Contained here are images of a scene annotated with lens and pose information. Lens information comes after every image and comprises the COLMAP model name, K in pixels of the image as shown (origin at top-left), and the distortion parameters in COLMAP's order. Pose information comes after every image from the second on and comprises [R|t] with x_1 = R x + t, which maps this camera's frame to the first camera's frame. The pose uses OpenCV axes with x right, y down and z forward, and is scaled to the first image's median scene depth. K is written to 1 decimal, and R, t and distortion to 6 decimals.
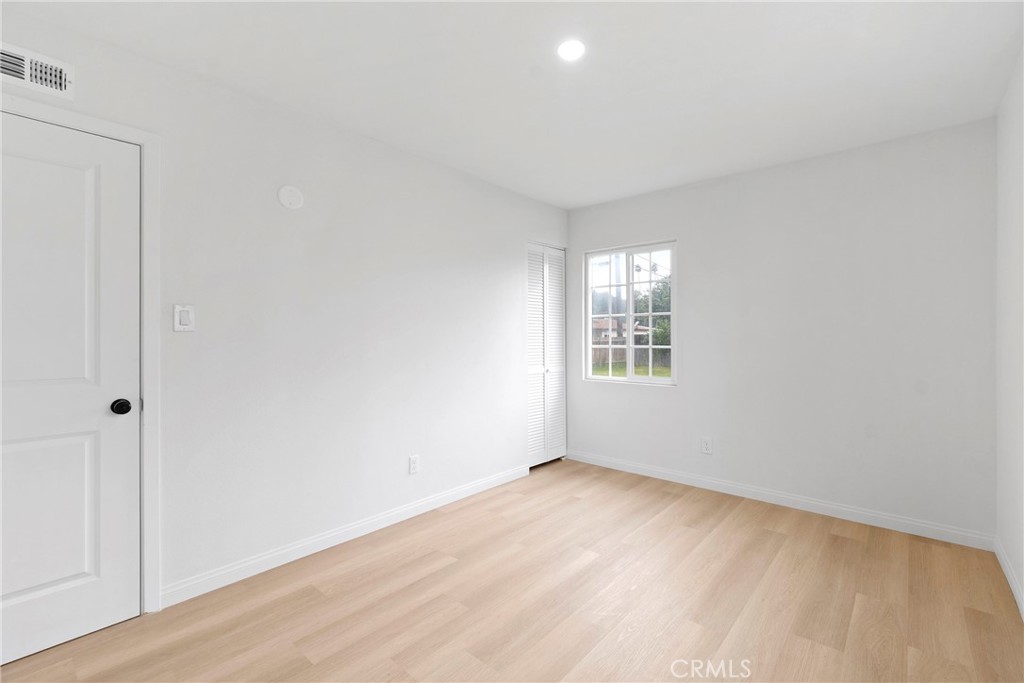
lens RADIAL K [[450.5, 0, 506.4], [0, 450.5, 342.9], [0, 0, 1]] dist [0.001849, -0.000534]
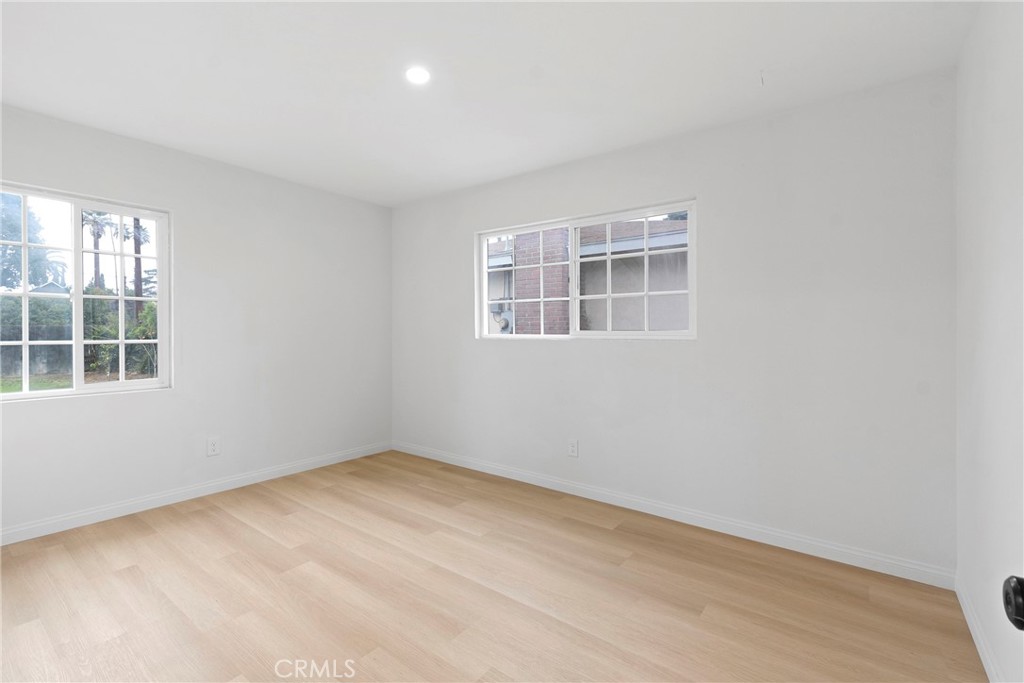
lens RADIAL K [[450.5, 0, 512.7], [0, 450.5, 336.8], [0, 0, 1]] dist [0.001849, -0.000534]
pose [[-0.088808, -0.005363, 0.996034, -0.566530], [0.009033, 0.999940, 0.006189, 0.002480], [-0.996008, 0.009547, -0.088754, 0.498810]]
